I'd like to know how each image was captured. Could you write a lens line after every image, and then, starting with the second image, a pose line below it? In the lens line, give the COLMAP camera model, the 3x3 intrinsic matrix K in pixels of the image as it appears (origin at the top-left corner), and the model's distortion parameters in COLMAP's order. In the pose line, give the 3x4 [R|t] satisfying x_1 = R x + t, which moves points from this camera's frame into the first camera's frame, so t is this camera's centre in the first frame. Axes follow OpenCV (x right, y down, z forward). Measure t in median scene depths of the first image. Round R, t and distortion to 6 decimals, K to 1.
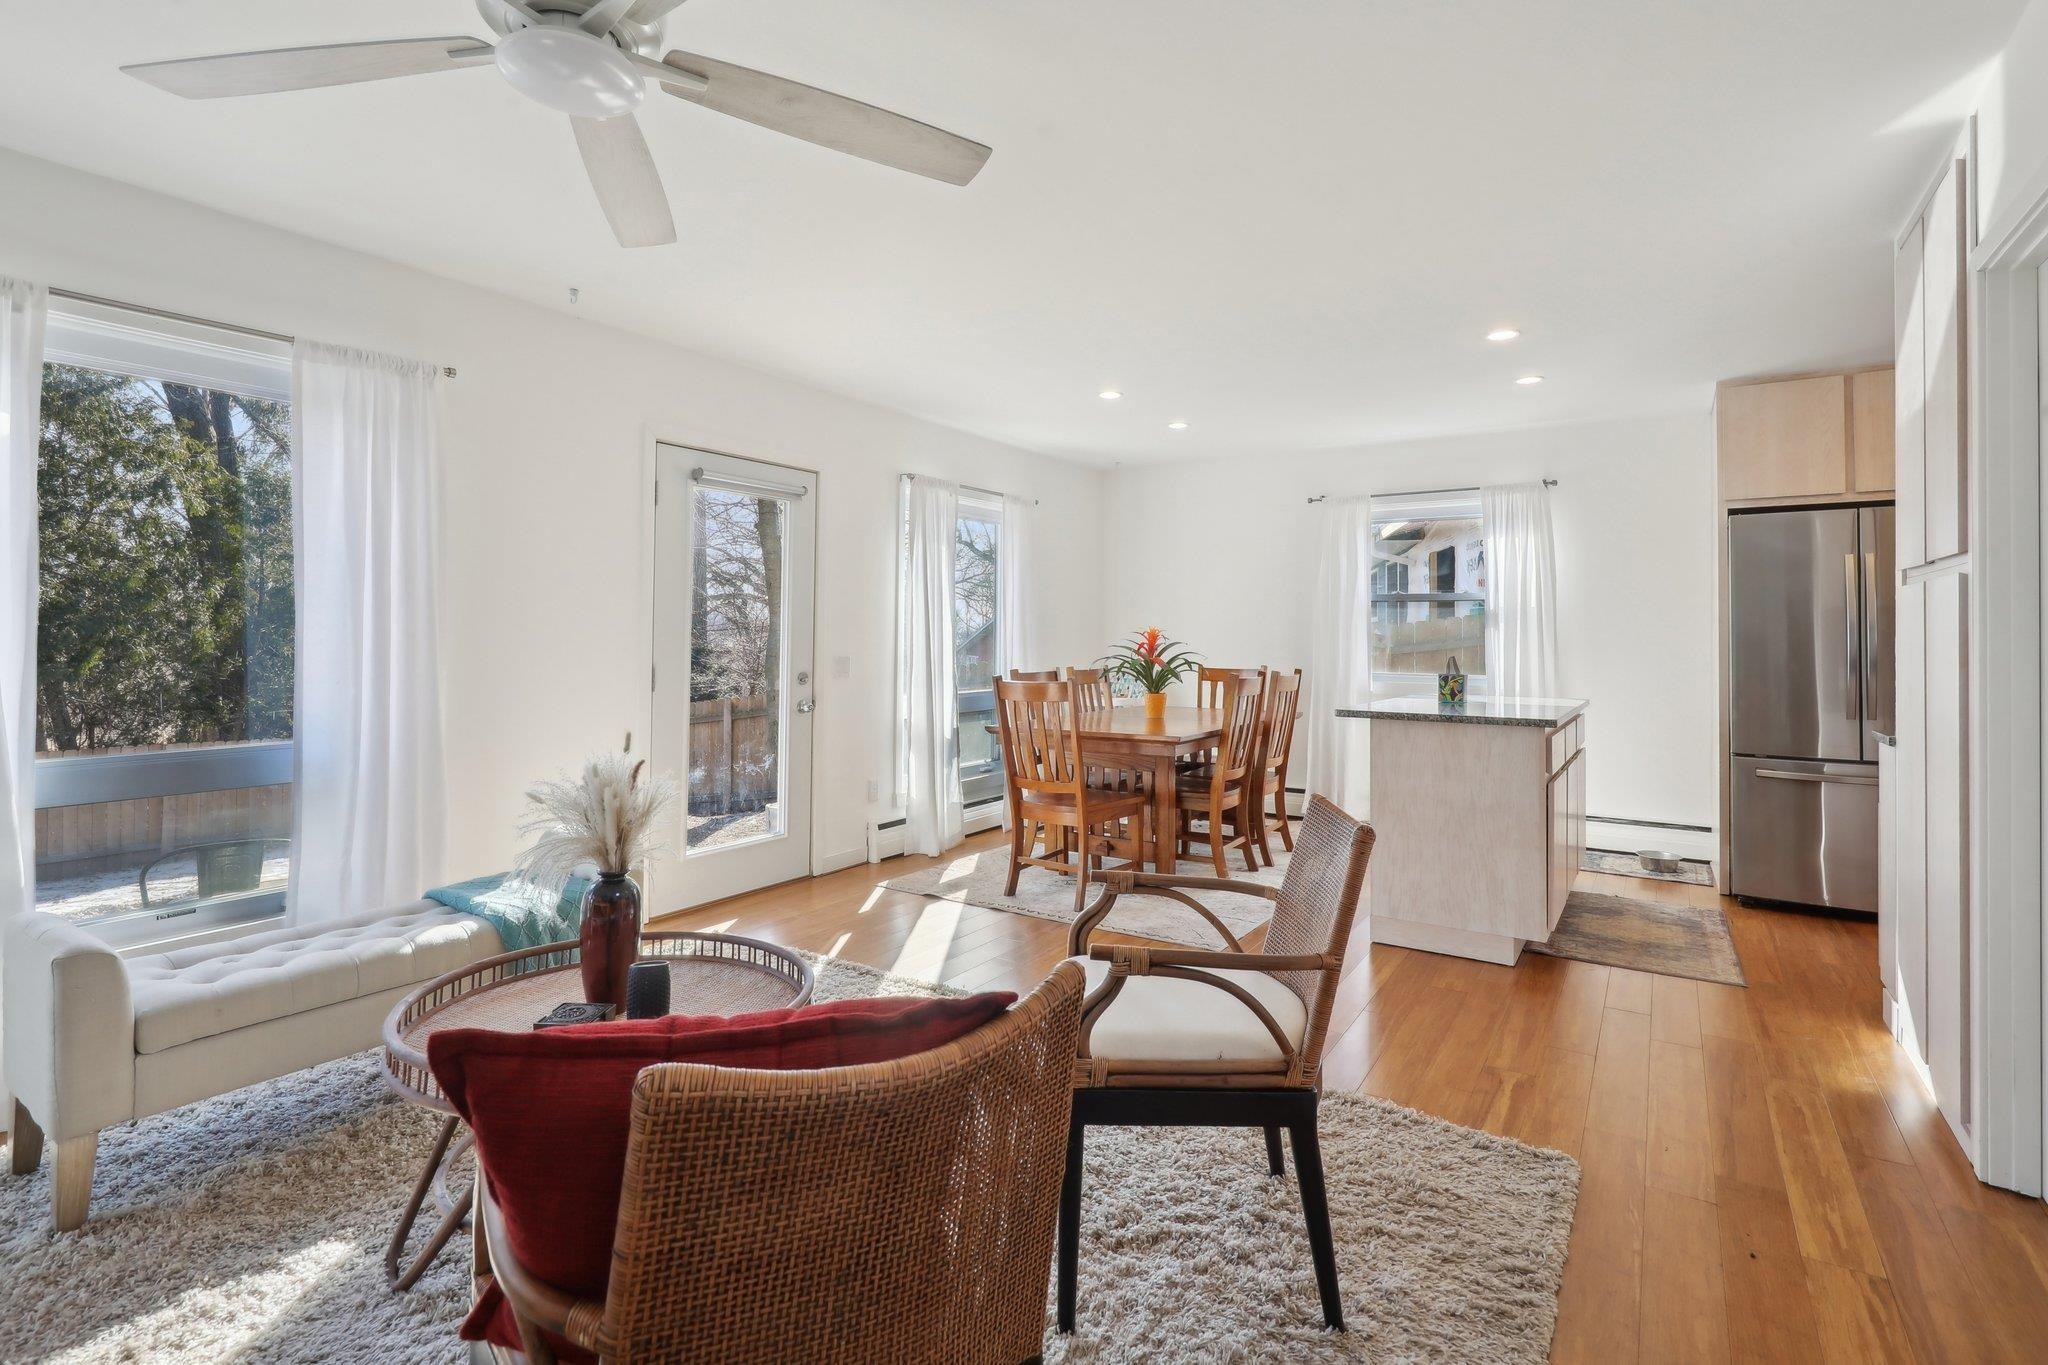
lens RADIAL K [[965.5, 0, 1035.2], [0, 965.5, 615.8], [0, 0, 1]] dist [-0.003072, -0.000705]
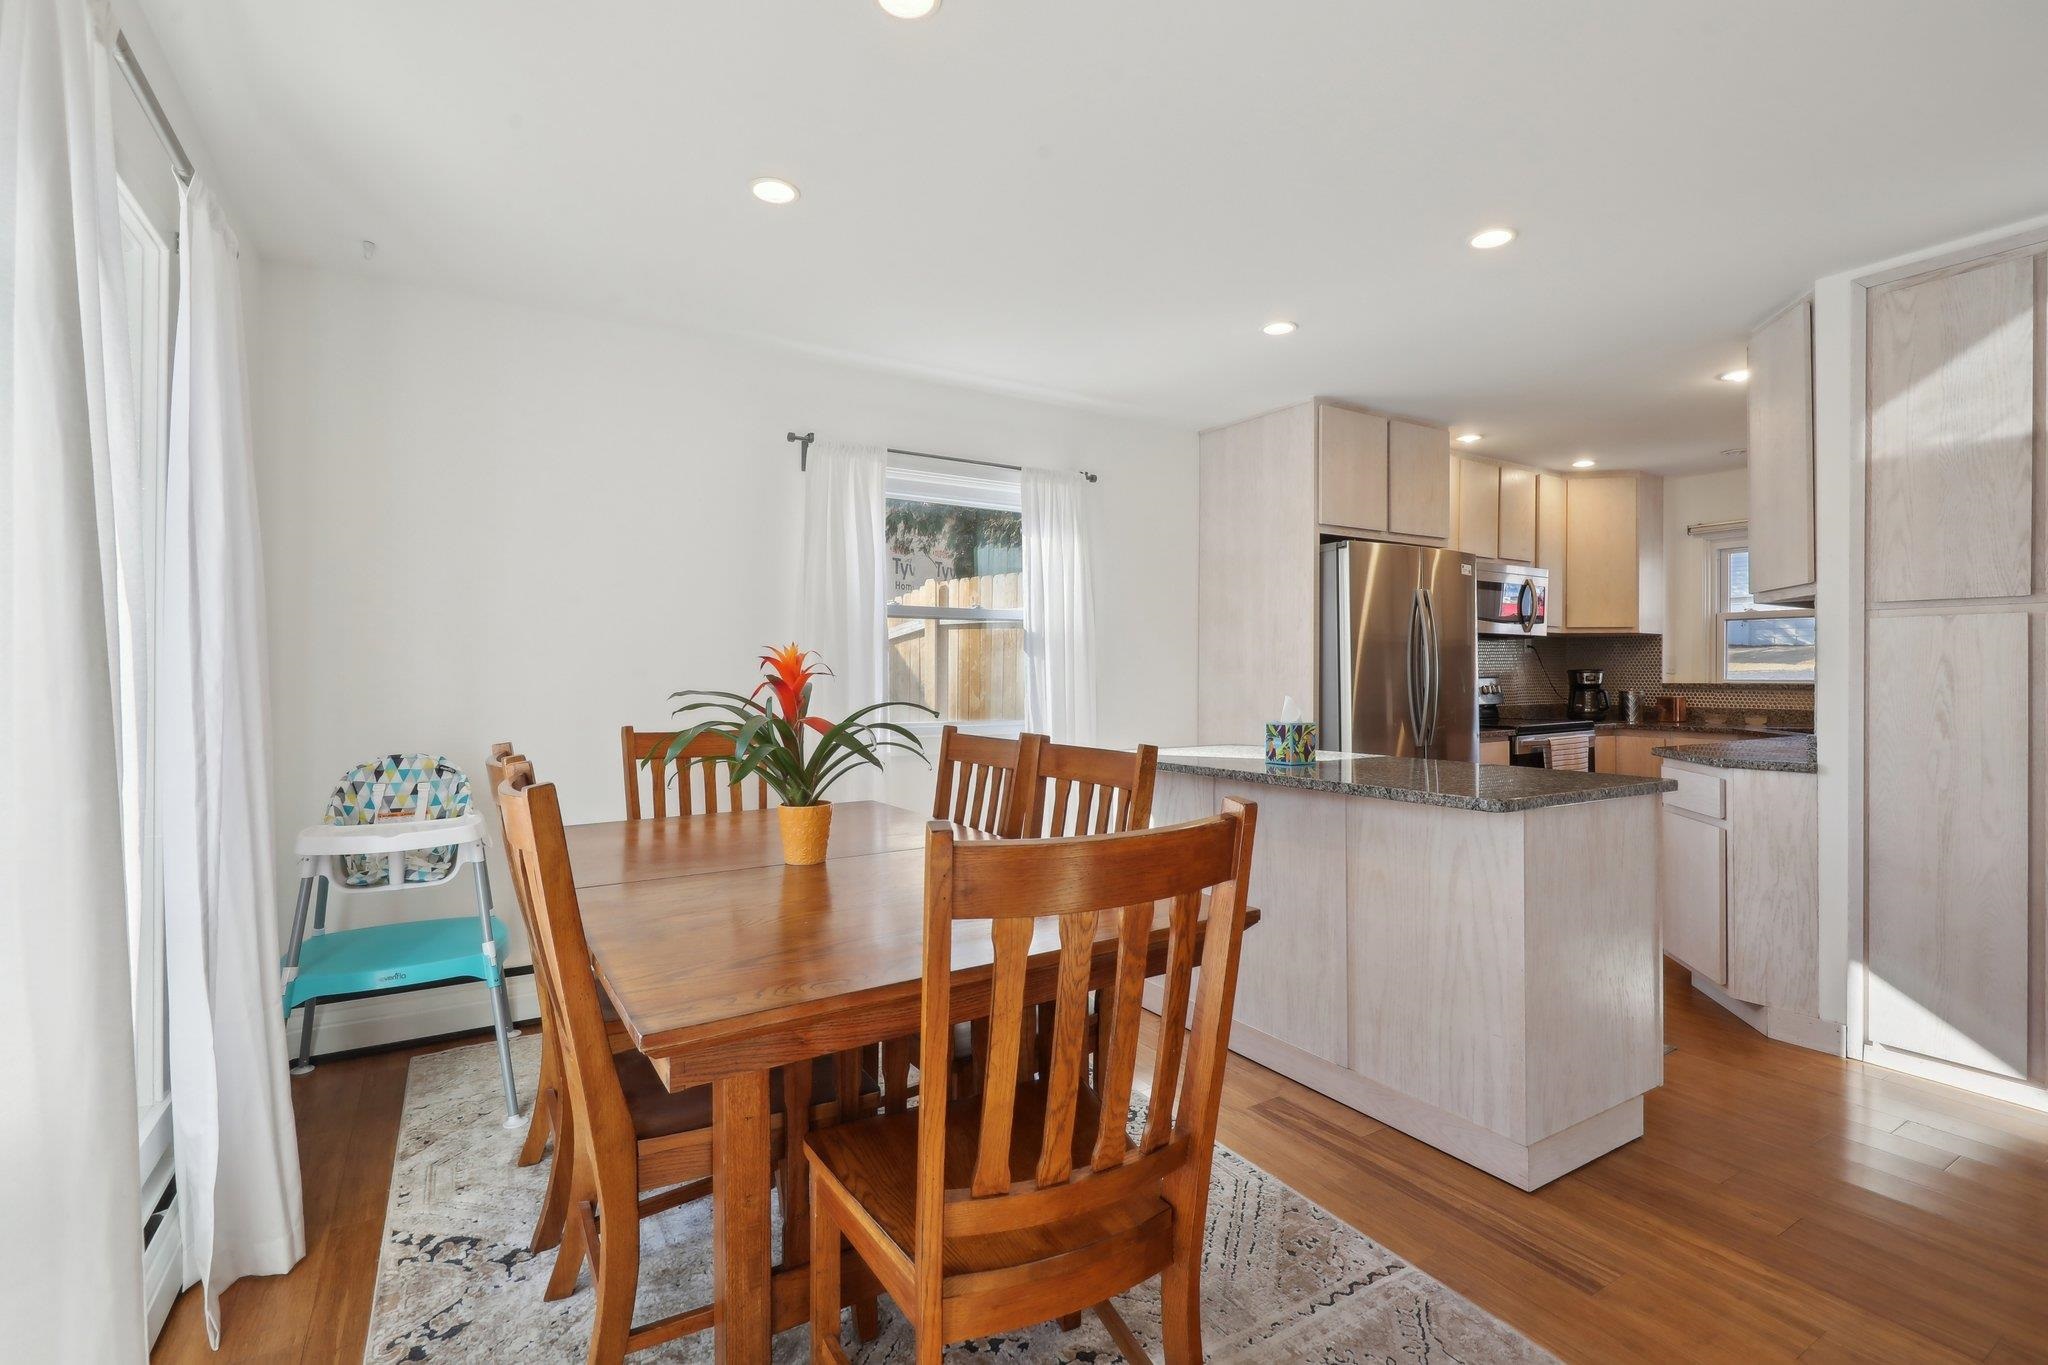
lens RADIAL K [[932.2, 0, 1032.2], [0, 932.2, 675.6], [0, 0, 1]] dist [-0.002150, -0.000857]
pose [[0.423436, -0.006649, 0.905902, -0.198399], [-0.018358, 0.999705, 0.015918, 0.016497], [-0.905740, -0.023371, 0.423188, 0.734762]]
